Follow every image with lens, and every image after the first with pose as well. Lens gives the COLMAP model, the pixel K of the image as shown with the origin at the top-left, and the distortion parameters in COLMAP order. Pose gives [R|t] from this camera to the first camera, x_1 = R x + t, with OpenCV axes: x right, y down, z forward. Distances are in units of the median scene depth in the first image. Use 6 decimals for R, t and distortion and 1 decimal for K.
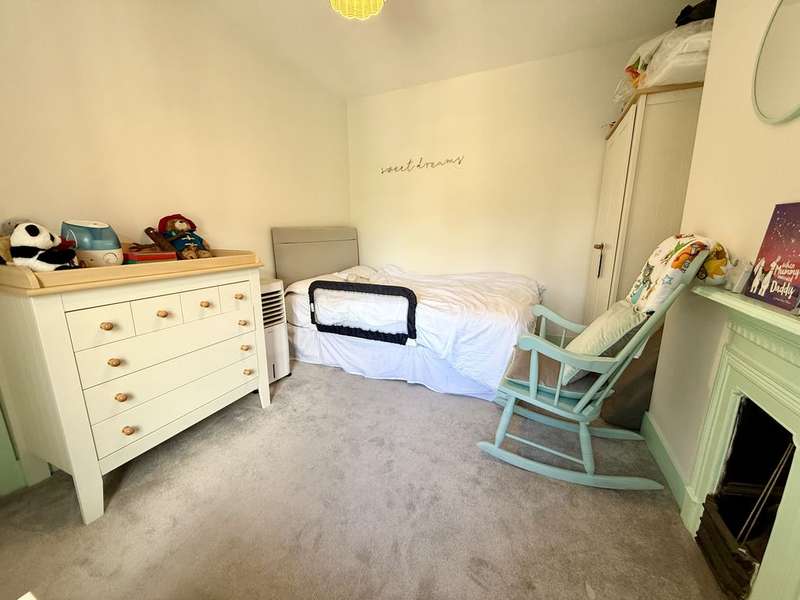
lens RADIAL K [[320.5, 0, 399.4], [0, 320.5, 300.8], [0, 0, 1]] dist [0.001172, -0.000680]
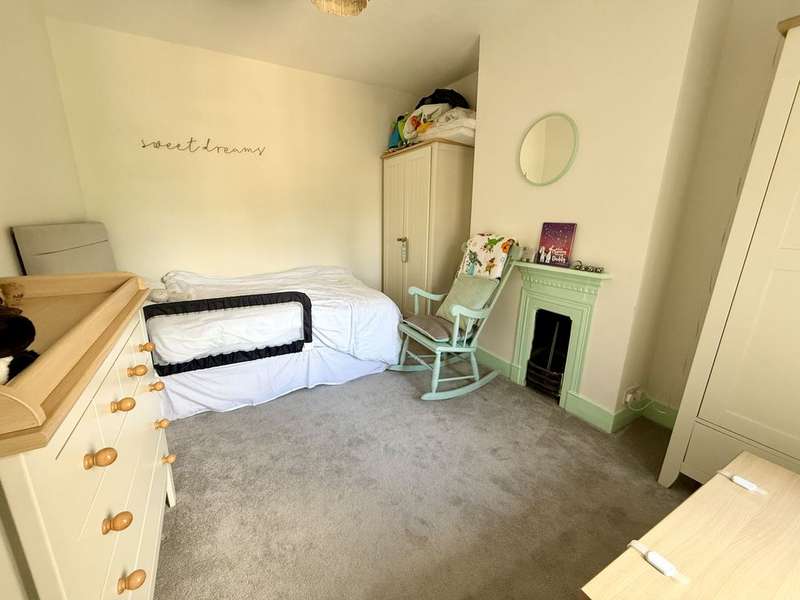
lens RADIAL K [[320.5, 0, 398.8], [0, 320.5, 300.6], [0, 0, 1]] dist [0.001172, -0.000680]
pose [[0.589800, -0.187793, 0.785411, -0.554234], [0.160372, 0.980452, 0.113997, -0.075354], [-0.791465, 0.058723, 0.608387, 0.192258]]
